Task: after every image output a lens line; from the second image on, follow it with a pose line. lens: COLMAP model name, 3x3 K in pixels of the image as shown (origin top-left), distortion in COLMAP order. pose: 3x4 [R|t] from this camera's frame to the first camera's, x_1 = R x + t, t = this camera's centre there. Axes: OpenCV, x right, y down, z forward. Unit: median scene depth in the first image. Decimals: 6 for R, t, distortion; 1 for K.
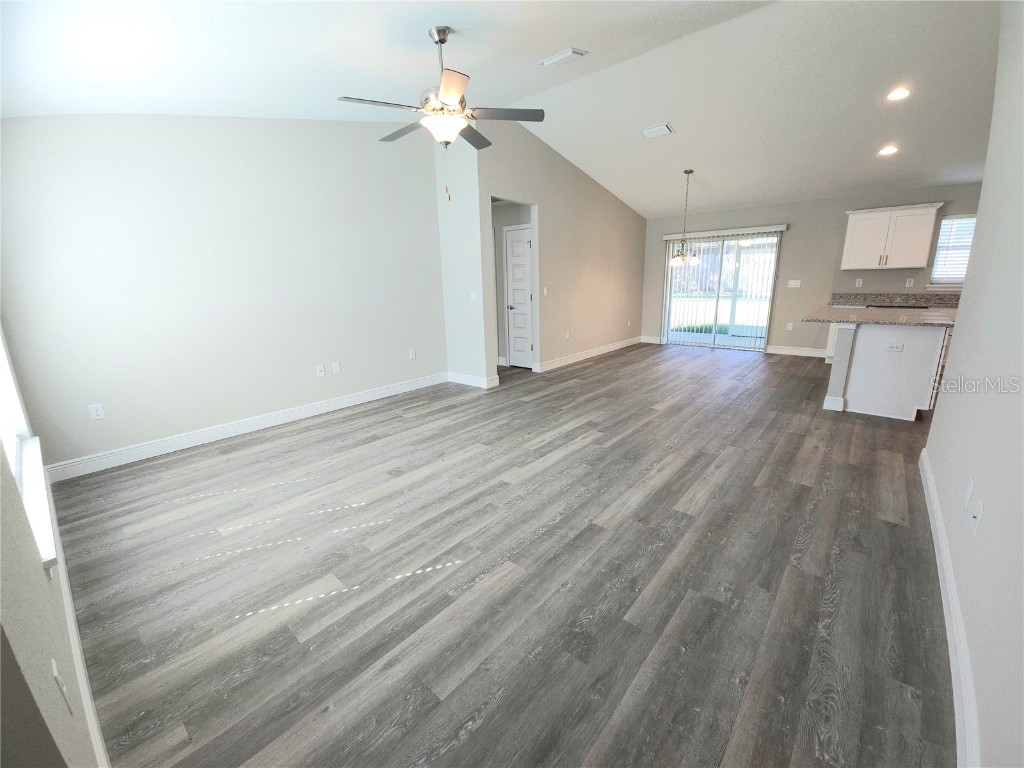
lens RADIAL K [[419.6, 0, 512.0], [0, 419.6, 384.0], [0, 0, 1]] dist [-0.002929, -0.000320]
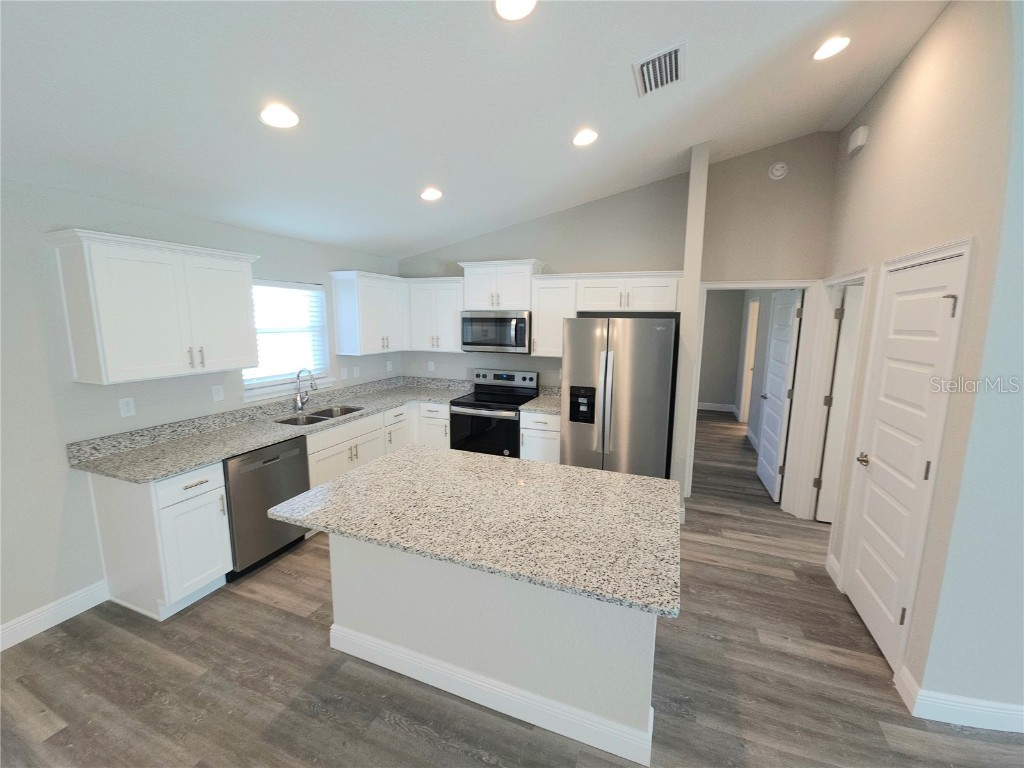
lens RADIAL K [[419.6, 0, 512.0], [0, 419.6, 384.0], [0, 0, 1]] dist [-0.002929, -0.000320]
pose [[-0.327013, -0.124228, 0.936819, 0.339613], [0.230505, 0.950895, 0.206556, -0.283645], [-0.916477, 0.283488, -0.282320, 0.823119]]
